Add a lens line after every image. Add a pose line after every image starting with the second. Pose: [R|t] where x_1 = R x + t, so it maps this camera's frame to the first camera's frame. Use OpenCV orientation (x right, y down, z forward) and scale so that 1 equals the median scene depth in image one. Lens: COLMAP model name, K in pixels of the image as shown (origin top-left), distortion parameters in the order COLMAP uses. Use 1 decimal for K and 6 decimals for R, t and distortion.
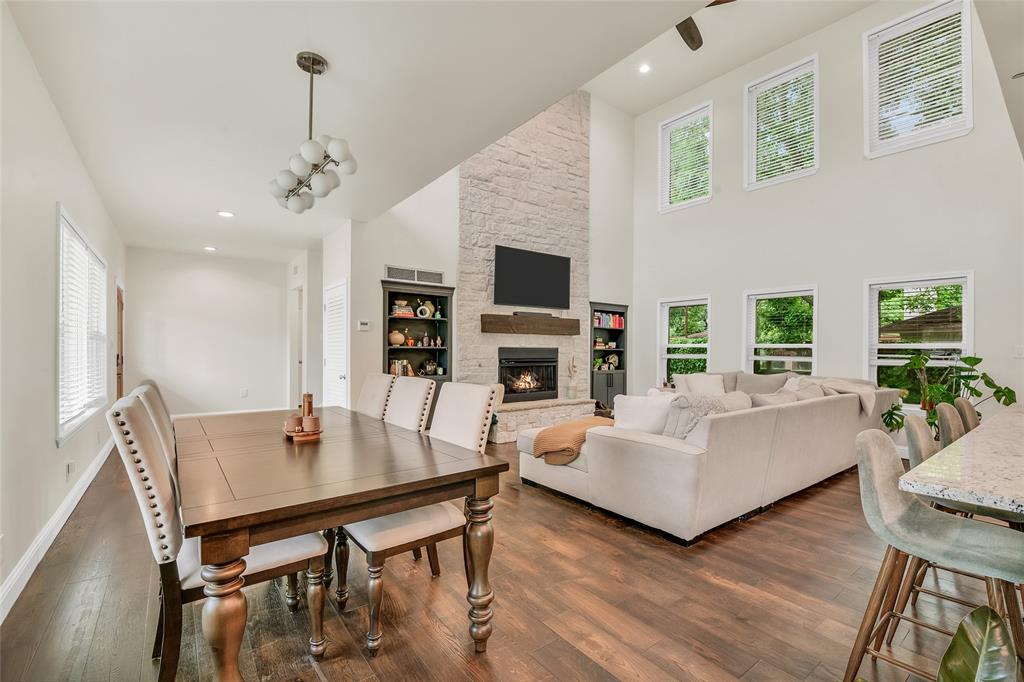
lens RADIAL K [[440.3, 0, 525.2], [0, 440.3, 352.3], [0, 0, 1]] dist [-0.002356, -0.011853]
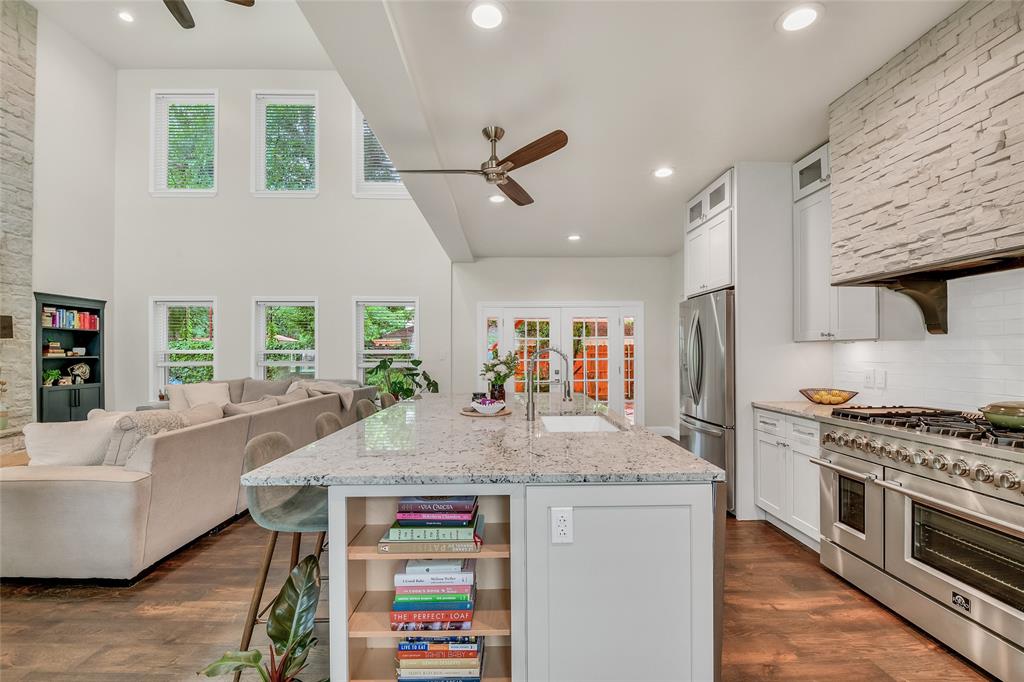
lens RADIAL K [[442.0, 0, 507.8], [0, 442.0, 350.9], [0, 0, 1]] dist [-0.001905, -0.008163]
pose [[0.603704, -0.007996, 0.797168, 0.052807], [0.013359, 0.999911, -0.000087, -0.009352], [-0.797097, 0.010702, 0.603757, -0.060700]]
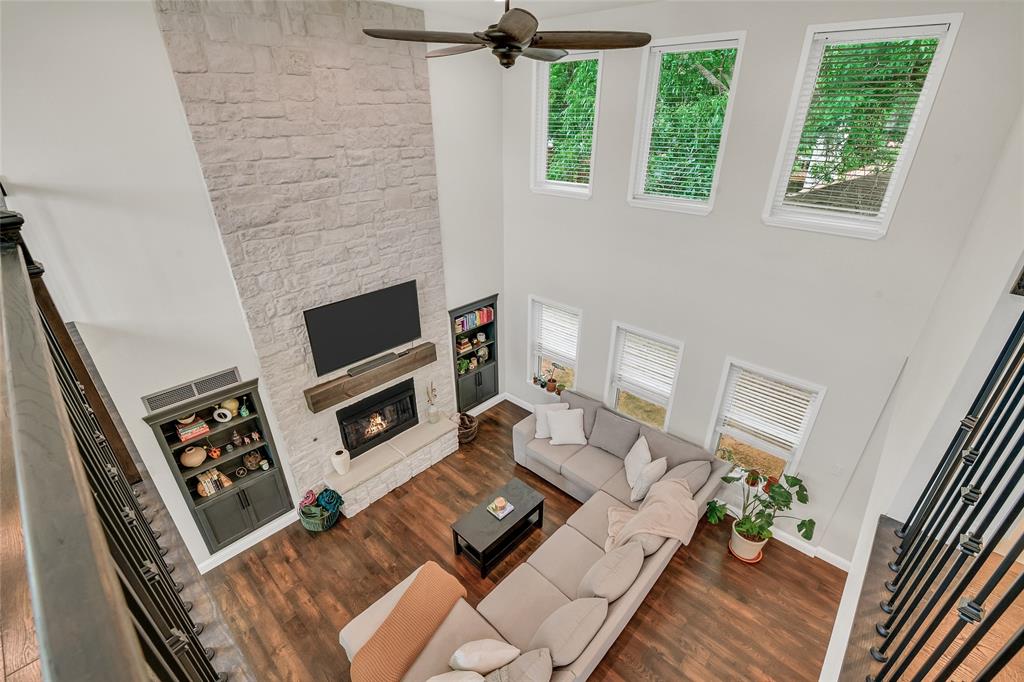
lens RADIAL K [[437.6, 0, 517.5], [0, 437.6, 352.4], [0, 0, 1]] dist [-0.007479, -0.000691]
pose [[0.986176, -0.077773, 0.146318, 0.174696], [0.003487, 0.892556, 0.450923, -0.499552], [-0.165667, -0.444179, 0.880488, 0.233466]]
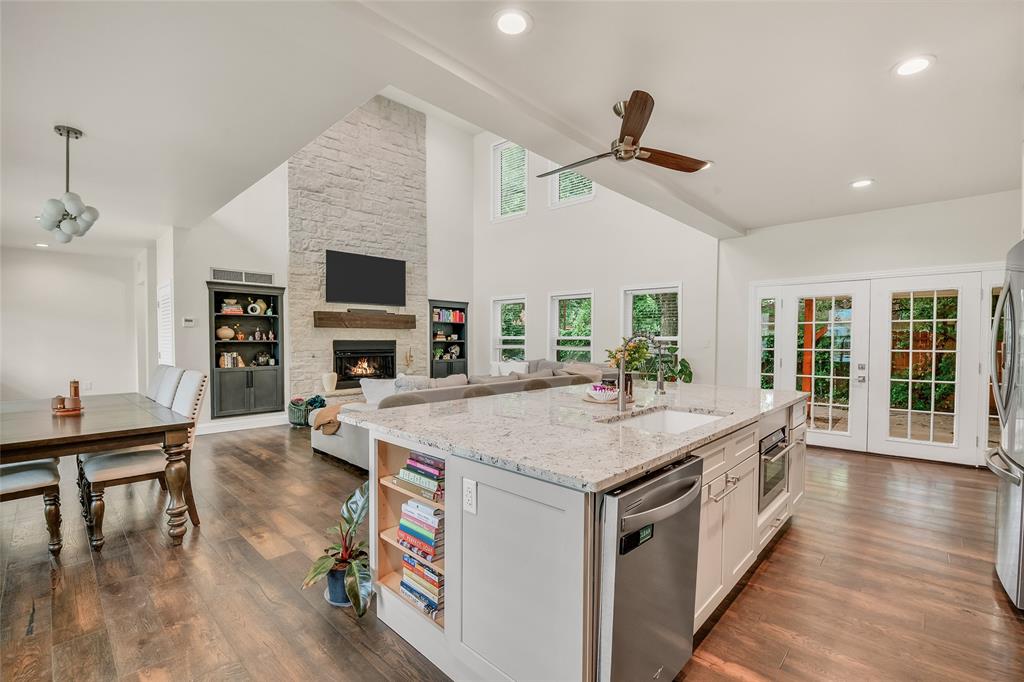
lens RADIAL K [[437.6, 0, 517.5], [0, 437.6, 352.4], [0, 0, 1]] dist [-0.007479, -0.000691]
pose [[0.987335, -0.009010, 0.158392, 0.228034], [0.005144, 0.999679, 0.024803, -0.005865], [-0.158565, -0.023674, 0.987065, -0.181981]]
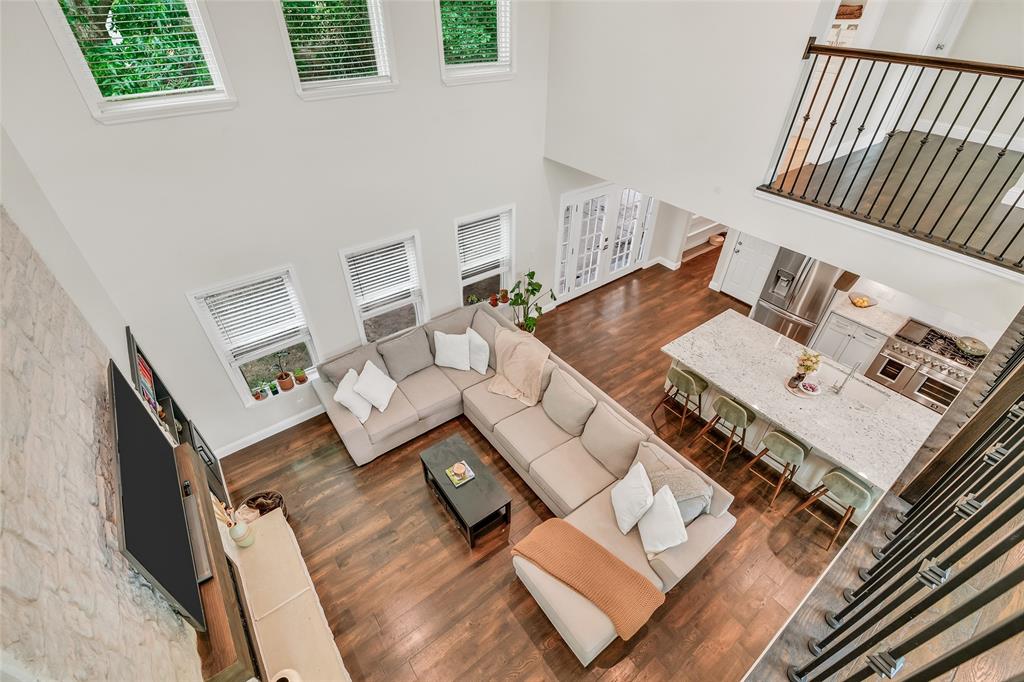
lens RADIAL K [[446.2, 0, 495.3], [0, 446.2, 350.0], [0, 0, 1]] dist [0.001375, 0.000241]
pose [[0.024185, -0.631956, 0.774627, -0.213506], [0.022784, 0.775000, 0.631550, -0.500750], [-0.999448, 0.002375, 0.033142, 0.721864]]
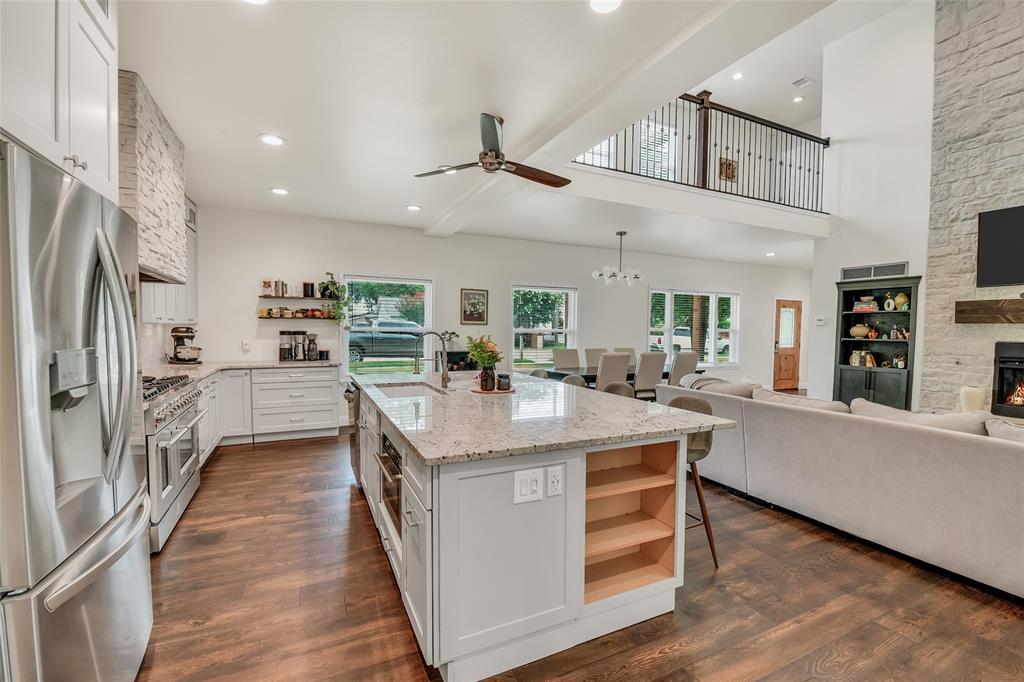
lens RADIAL K [[455.2, 0, 516.5], [0, 455.2, 350.8], [0, 0, 1]] dist [-0.000664, -0.008664]
pose [[-0.208079, 0.039973, -0.977295, 0.875506], [-0.017920, 0.998841, 0.044670, -0.015970], [0.977948, 0.026808, -0.207121, 0.343755]]
